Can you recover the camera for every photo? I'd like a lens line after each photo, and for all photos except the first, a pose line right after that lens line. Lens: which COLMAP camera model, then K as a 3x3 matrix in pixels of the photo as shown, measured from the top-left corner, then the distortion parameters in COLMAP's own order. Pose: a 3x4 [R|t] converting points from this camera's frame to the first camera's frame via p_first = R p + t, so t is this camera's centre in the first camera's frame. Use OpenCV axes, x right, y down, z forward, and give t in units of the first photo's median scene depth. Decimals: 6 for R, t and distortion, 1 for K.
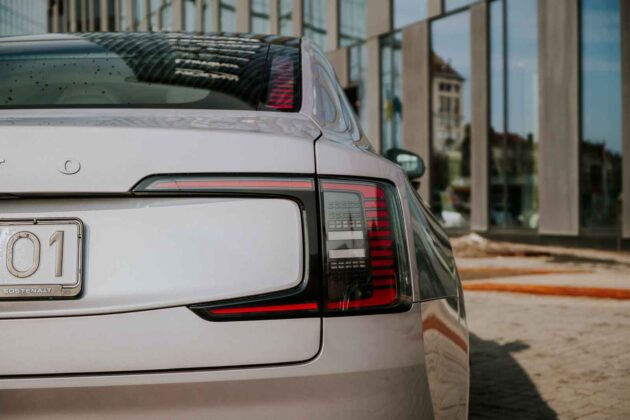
lens RADIAL K [[1064.3, 0, 314.7], [0, 1064.3, 212.0], [0, 0, 1]] dist [-0.086112, 0.000000]
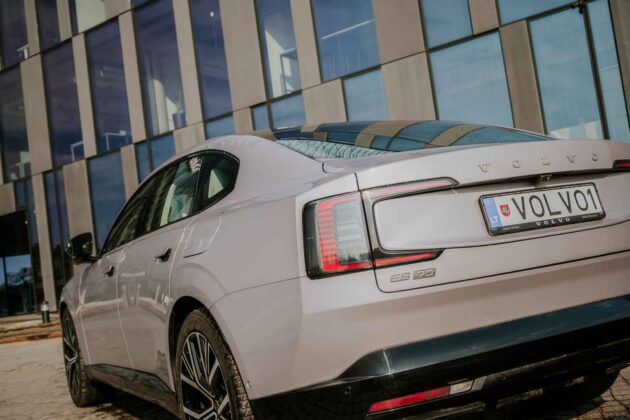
lens RADIAL K [[758.3, 0, 316.1], [0, 758.3, 207.2], [0, 0, 1]] dist [-0.025276, 0.000000]
pose [[0.862208, -0.061903, 0.502757, -0.487188], [0.124256, 0.988028, -0.091441, 0.041351], [-0.491078, 0.141312, 0.859578, -0.008905]]
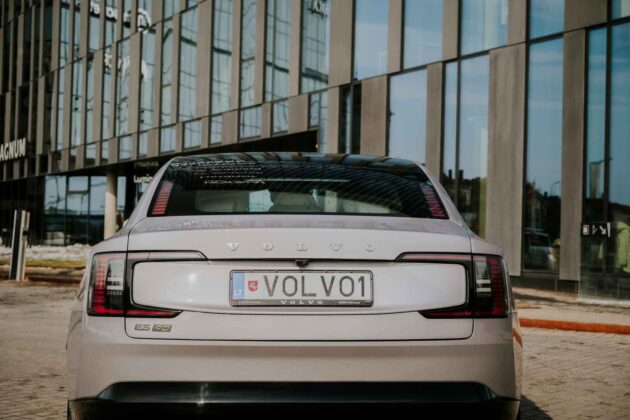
lens RADIAL K [[1091.6, 0, 312.0], [0, 1091.6, 223.3], [0, 0, 1]] dist [0.016798, 0.000000]
pose [[0.996662, 0.035744, 0.073404, -0.170906], [-0.034537, 0.999248, -0.017647, -0.015903], [-0.073980, 0.015053, 0.997146, -0.422395]]
